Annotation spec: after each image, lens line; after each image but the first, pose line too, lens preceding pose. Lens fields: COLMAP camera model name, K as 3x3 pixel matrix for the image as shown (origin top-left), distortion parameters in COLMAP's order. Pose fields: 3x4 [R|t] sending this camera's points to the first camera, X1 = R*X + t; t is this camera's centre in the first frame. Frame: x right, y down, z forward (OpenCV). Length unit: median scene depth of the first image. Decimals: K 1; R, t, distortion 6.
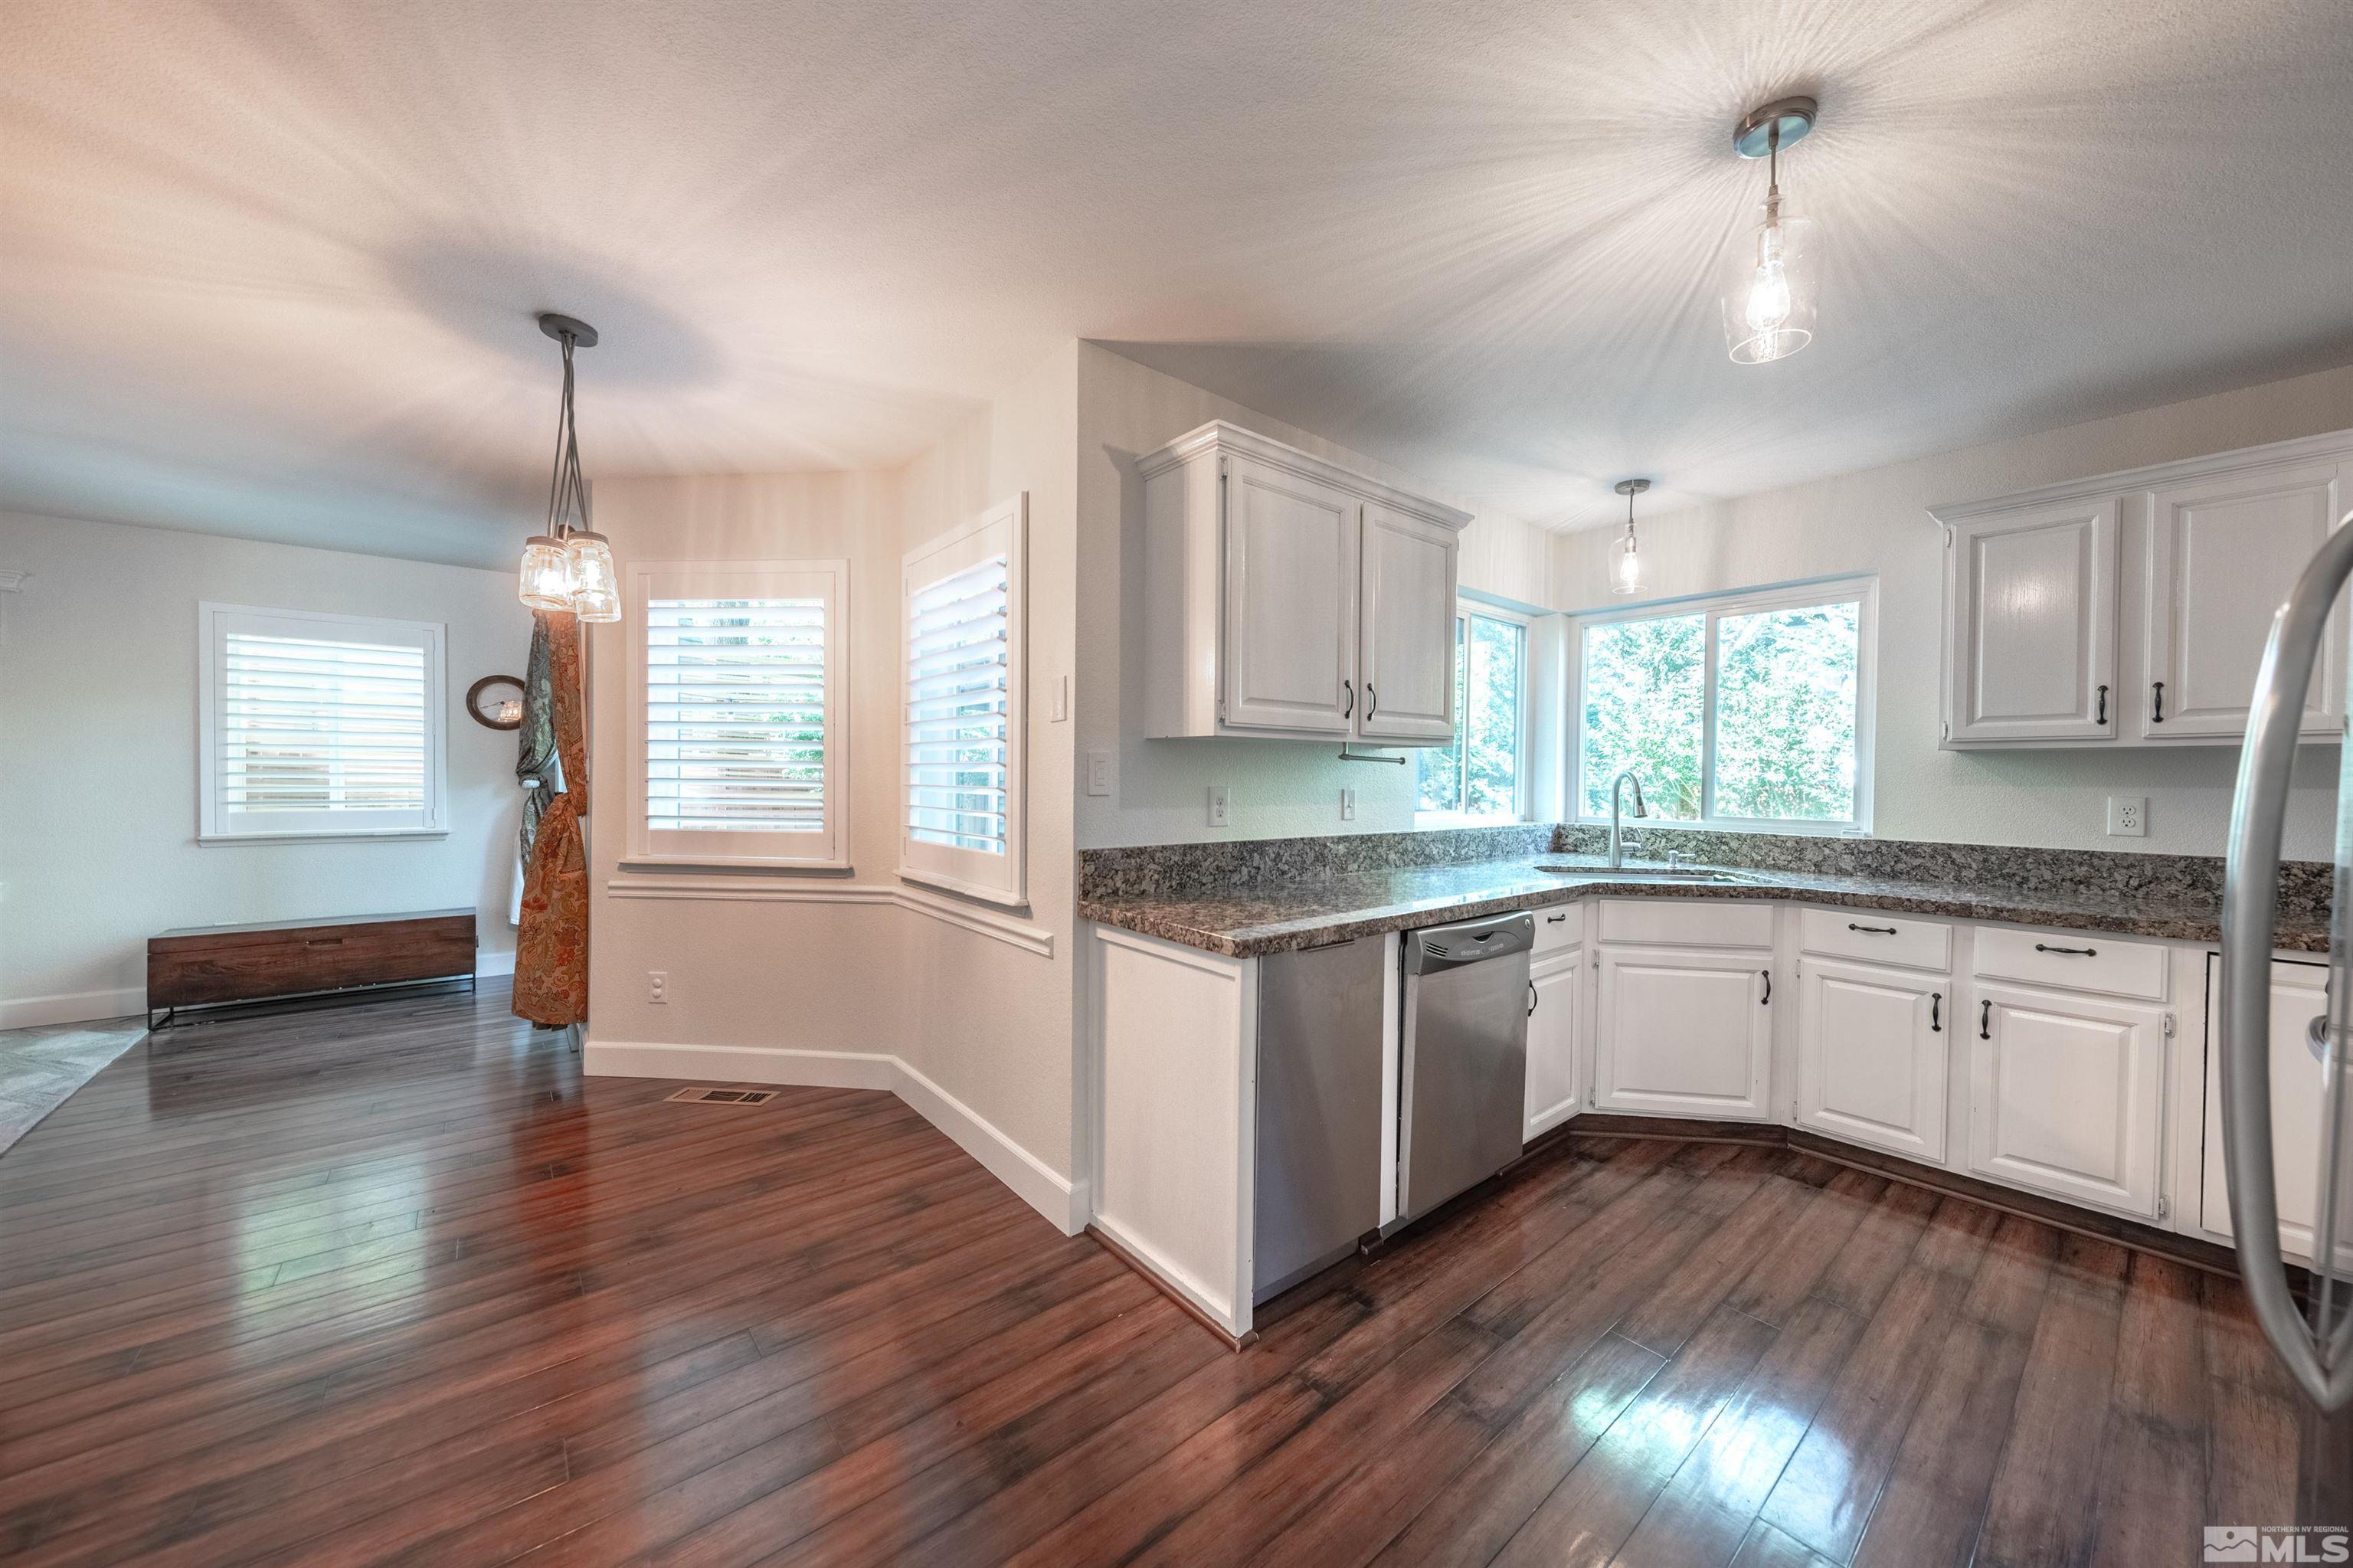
lens RADIAL K [[811.9, 0, 1182.5], [0, 811.9, 792.7], [0, 0, 1]] dist [0.009013, -0.004895]
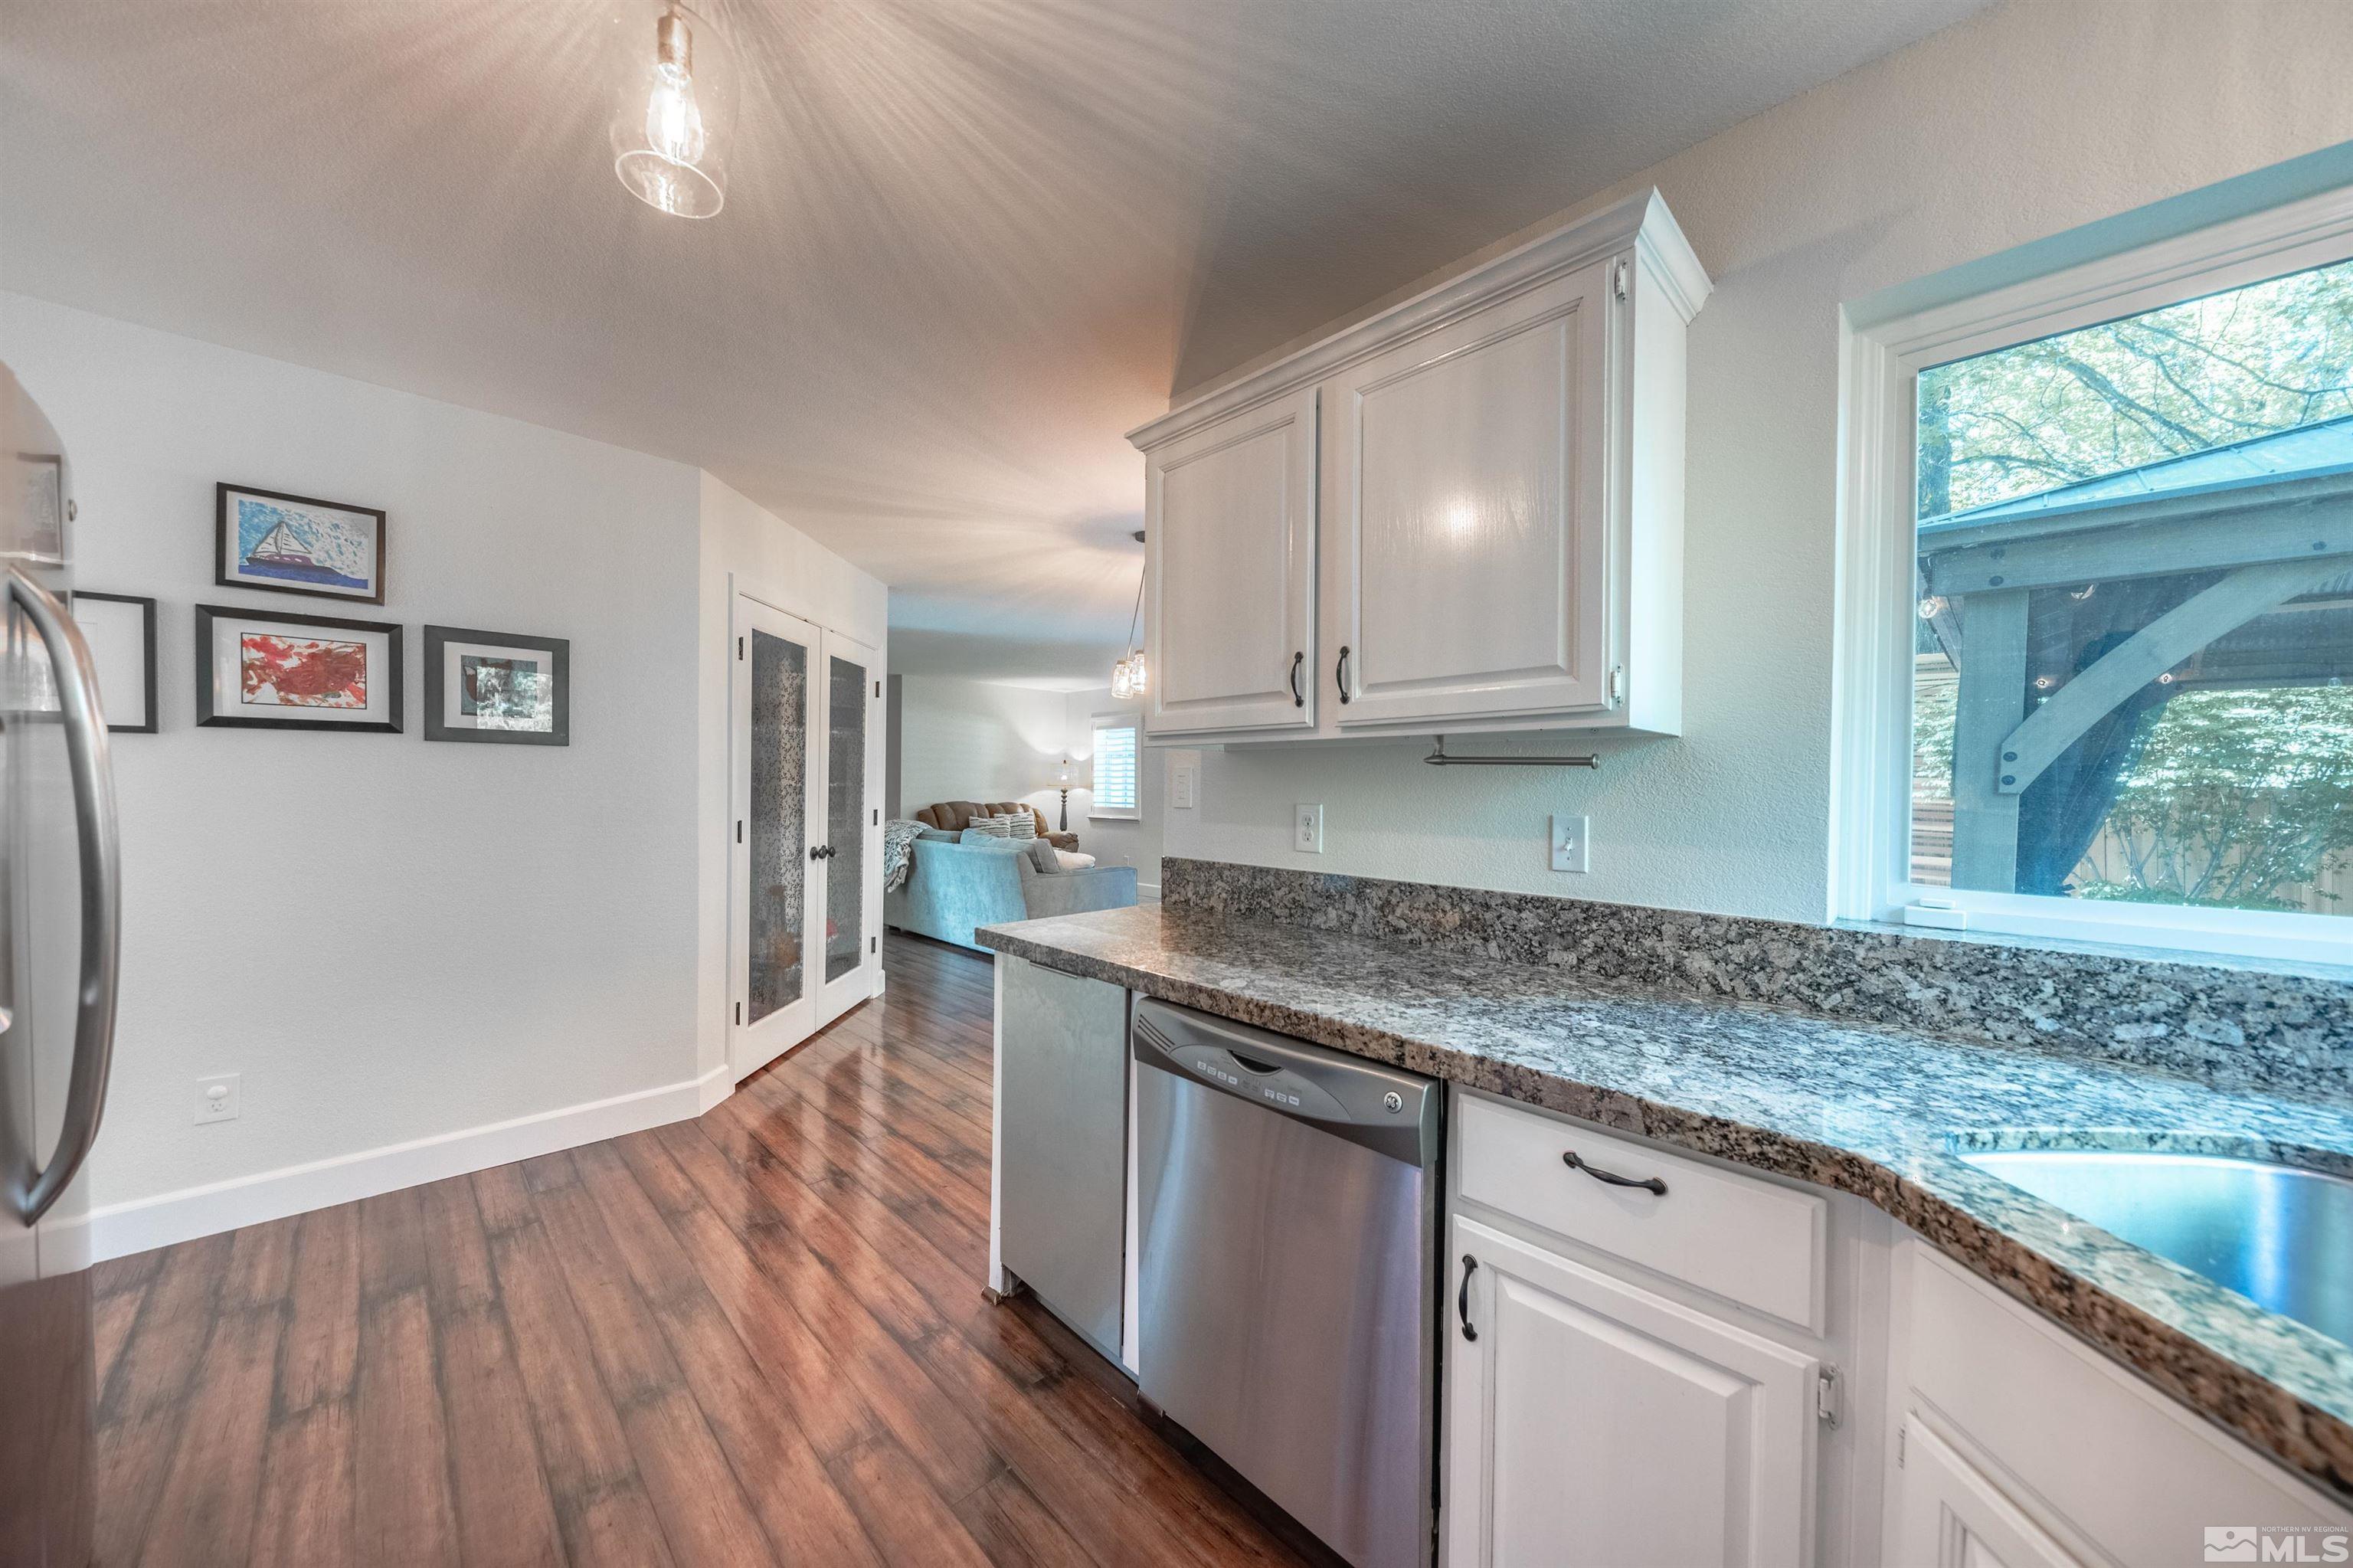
lens RADIAL K [[811.9, 0, 1182.5], [0, 811.9, 792.7], [0, 0, 1]] dist [0.009013, -0.004895]
pose [[0.086267, -0.002030, -0.996270, 0.862481], [-0.032840, 0.999449, -0.004880, -0.010324], [0.995731, 0.033138, 0.086153, 0.816364]]
